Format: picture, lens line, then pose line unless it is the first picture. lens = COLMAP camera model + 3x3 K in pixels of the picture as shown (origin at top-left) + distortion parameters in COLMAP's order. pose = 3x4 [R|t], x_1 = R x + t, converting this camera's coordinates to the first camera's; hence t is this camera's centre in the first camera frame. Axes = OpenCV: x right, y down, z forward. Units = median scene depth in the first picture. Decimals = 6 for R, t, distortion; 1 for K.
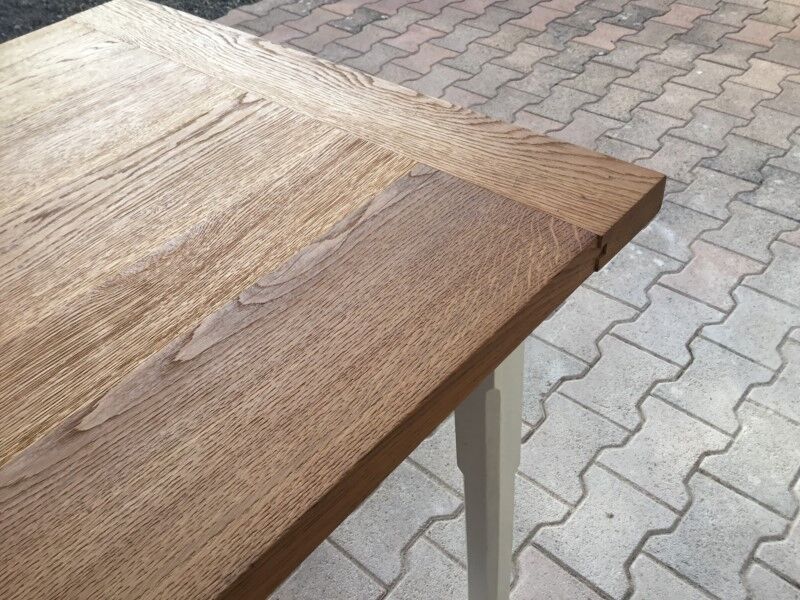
lens RADIAL K [[723.0, 0, 402.5], [0, 723.0, 299.5], [0, 0, 1]] dist [0.106977, -0.212203]
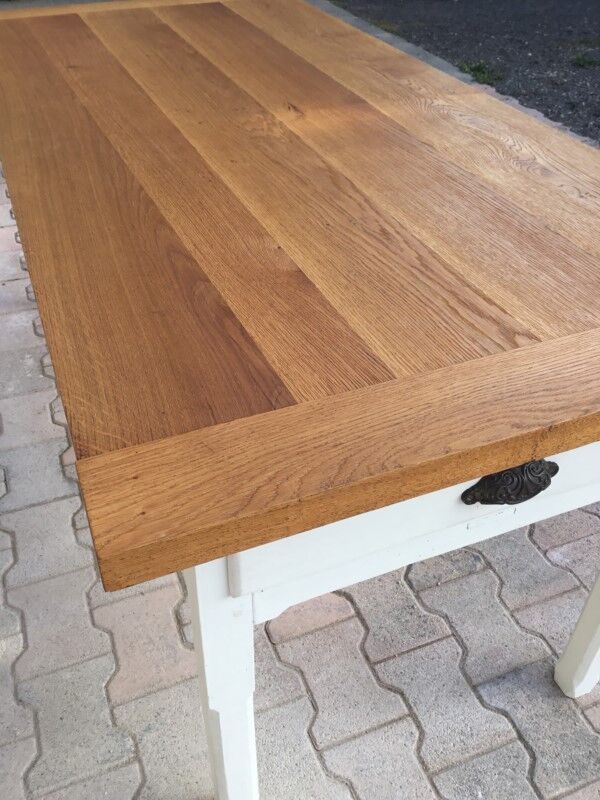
lens RADIAL K [[729.8, 0, 300.0], [0, 729.8, 400.0], [0, 0, 1]] dist [0.099613, -0.211424]
pose [[-0.439919, 0.614708, -0.654680, 0.551635], [-0.583875, 0.358115, 0.728591, -0.759251], [0.682321, 0.702772, 0.201371, 0.703811]]
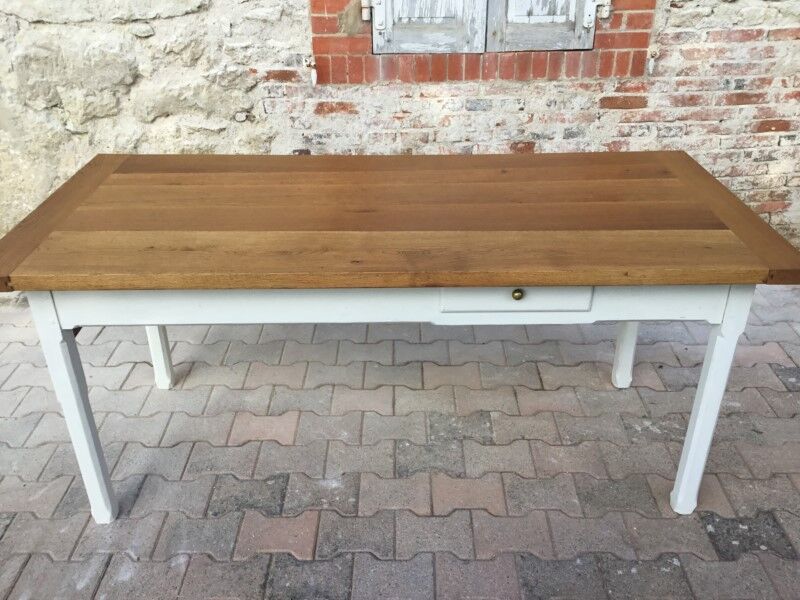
lens RADIAL K [[723.0, 0, 402.5], [0, 723.0, 299.5], [0, 0, 1]] dist [0.106977, -0.212203]
pose [[-0.667572, -0.291851, 0.684960, -2.714638], [0.537465, 0.447749, 0.714599, -1.322972], [-0.515247, 0.845188, -0.142045, 1.092464]]
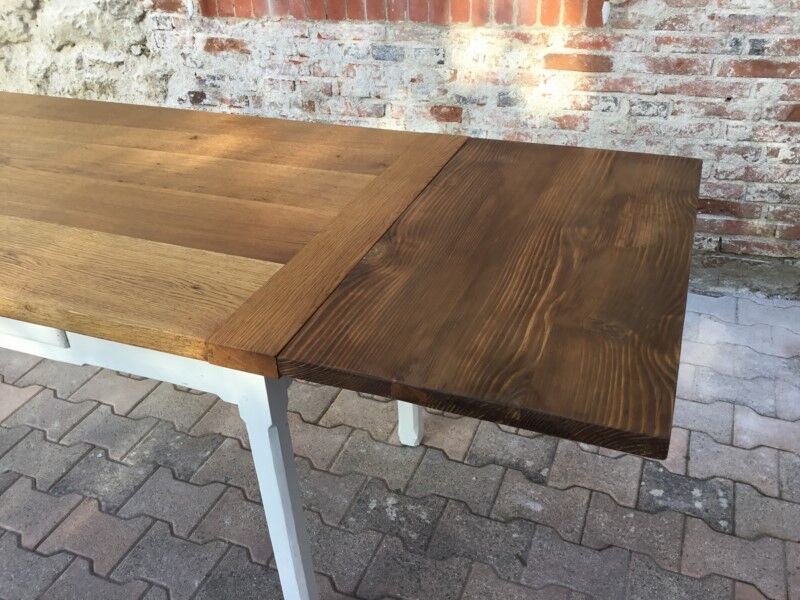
lens RADIAL K [[727.7, 0, 402.0], [0, 727.7, 298.3], [0, 0, 1]] dist [0.089309, -0.178821]
pose [[-0.343219, -0.425700, 0.837246, -3.095817], [0.675549, 0.507424, 0.534934, 0.151677], [-0.652560, 0.749200, 0.113424, -0.193525]]
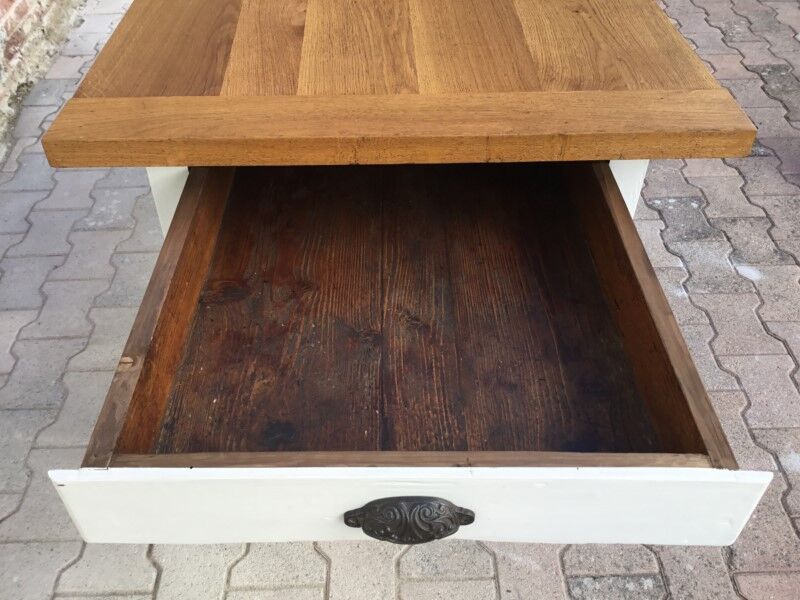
lens RADIAL K [[723.0, 0, 402.5], [0, 723.0, 299.5], [0, 0, 1]] dist [0.106977, -0.212203]
pose [[-0.725755, 0.515602, -0.455451, 0.521838], [-0.422258, 0.188800, 0.886596, -1.287407], [0.543120, 0.835769, 0.080694, 1.213032]]
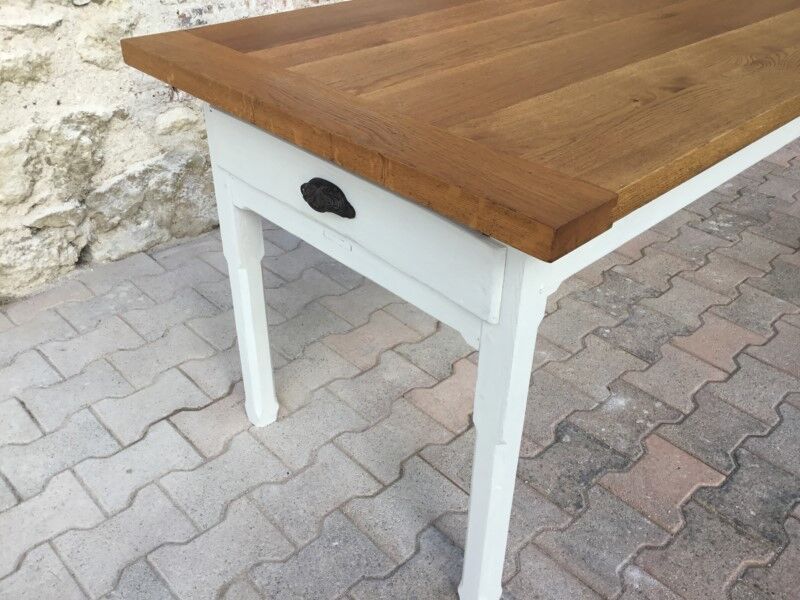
lens RADIAL K [[723.0, 0, 402.5], [0, 723.0, 299.5], [0, 0, 1]] dist [0.106977, -0.212203]
pose [[-0.995488, 0.002245, 0.094858, -0.418621], [0.092495, 0.245894, 0.964873, -1.392426], [-0.021159, 0.969294, -0.244992, 1.675982]]
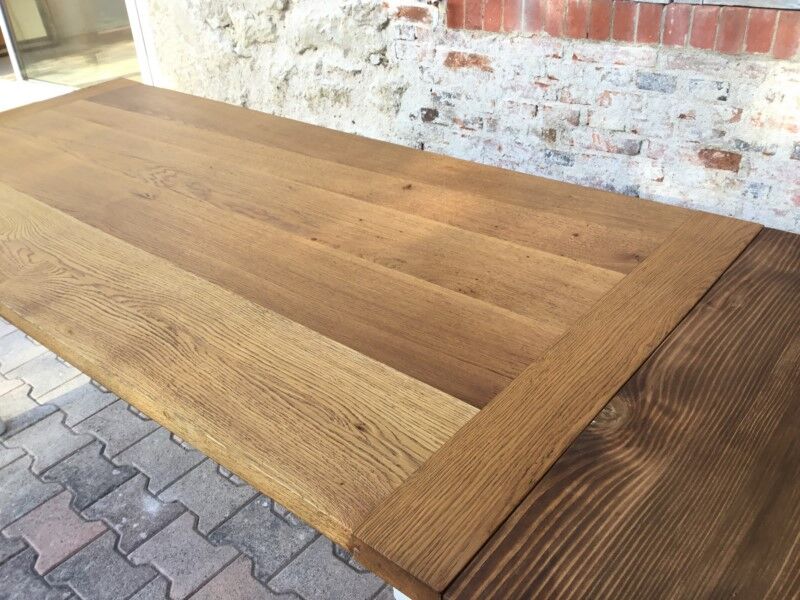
lens RADIAL K [[723.0, 0, 402.5], [0, 723.0, 299.5], [0, 0, 1]] dist [0.106977, -0.212203]
pose [[-0.027305, -0.463750, 0.885545, -2.626394], [0.716812, 0.608364, 0.340696, 0.199161], [-0.696732, 0.644072, 0.315810, -0.284001]]
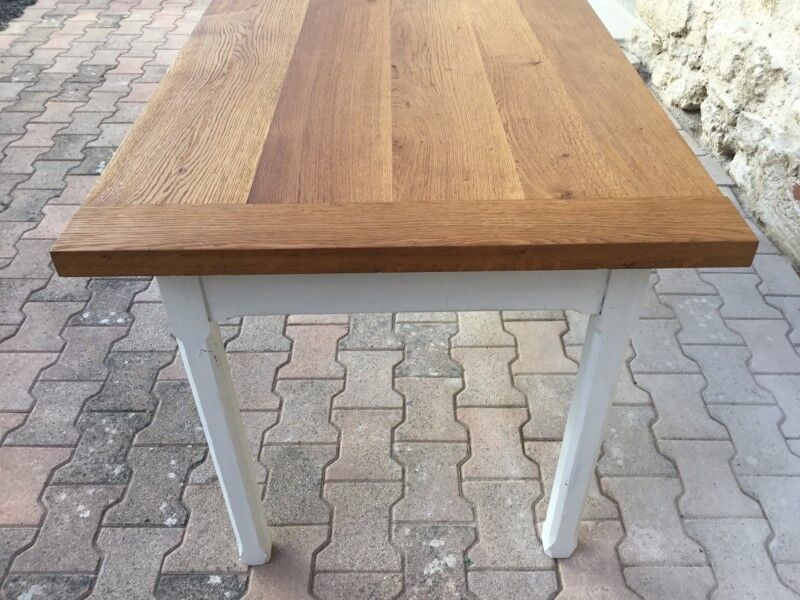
lens RADIAL K [[723.0, 0, 402.5], [0, 723.0, 299.5], [0, 0, 1]] dist [0.106977, -0.212203]
pose [[0.738151, -0.370478, 0.563808, -2.335562], [0.422206, 0.905515, 0.042253, 0.939730], [-0.526190, 0.206854, 0.824824, -1.045973]]
